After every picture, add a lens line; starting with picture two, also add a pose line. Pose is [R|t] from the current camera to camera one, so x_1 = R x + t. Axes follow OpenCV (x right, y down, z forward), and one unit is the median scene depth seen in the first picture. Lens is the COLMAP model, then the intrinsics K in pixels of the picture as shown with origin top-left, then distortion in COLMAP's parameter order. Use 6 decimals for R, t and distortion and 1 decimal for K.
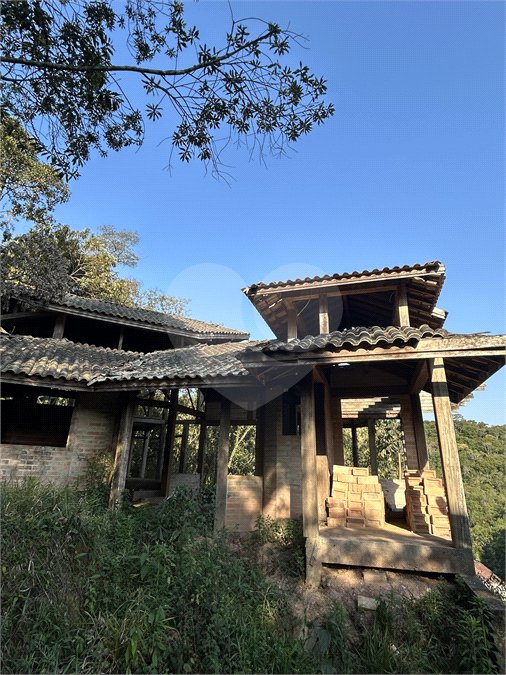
lens RADIAL K [[362.5, 0, 254.3], [0, 362.5, 337.1], [0, 0, 1]] dist [-0.004914, -0.001653]
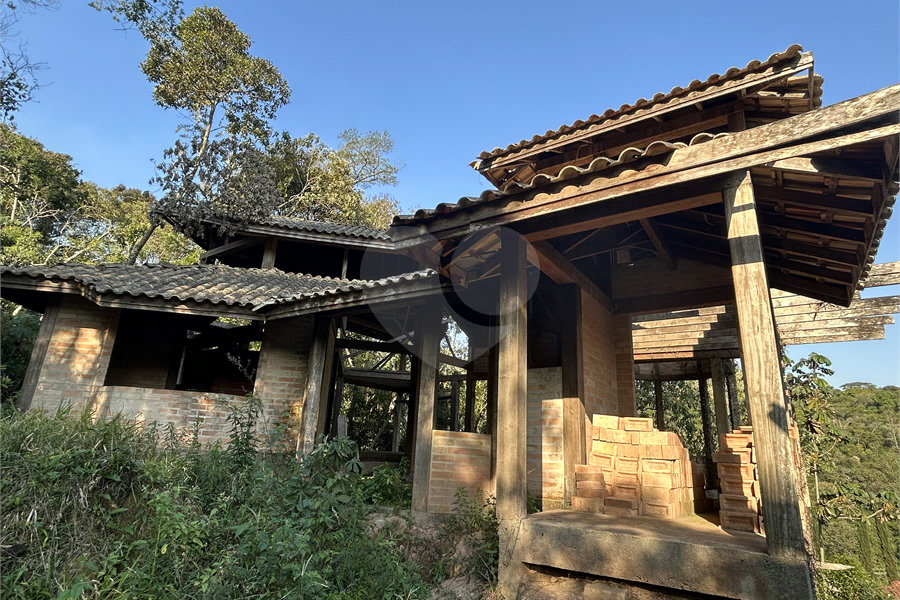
lens RADIAL K [[483.5, 0, 449.9], [0, 483.5, 301.2], [0, 0, 1]] dist [-0.001803, 0.002114]
pose [[0.955550, -0.065692, -0.287417, 0.196250], [0.078161, 0.996423, 0.032112, 0.102811], [0.284279, -0.053150, 0.957267, 0.146088]]
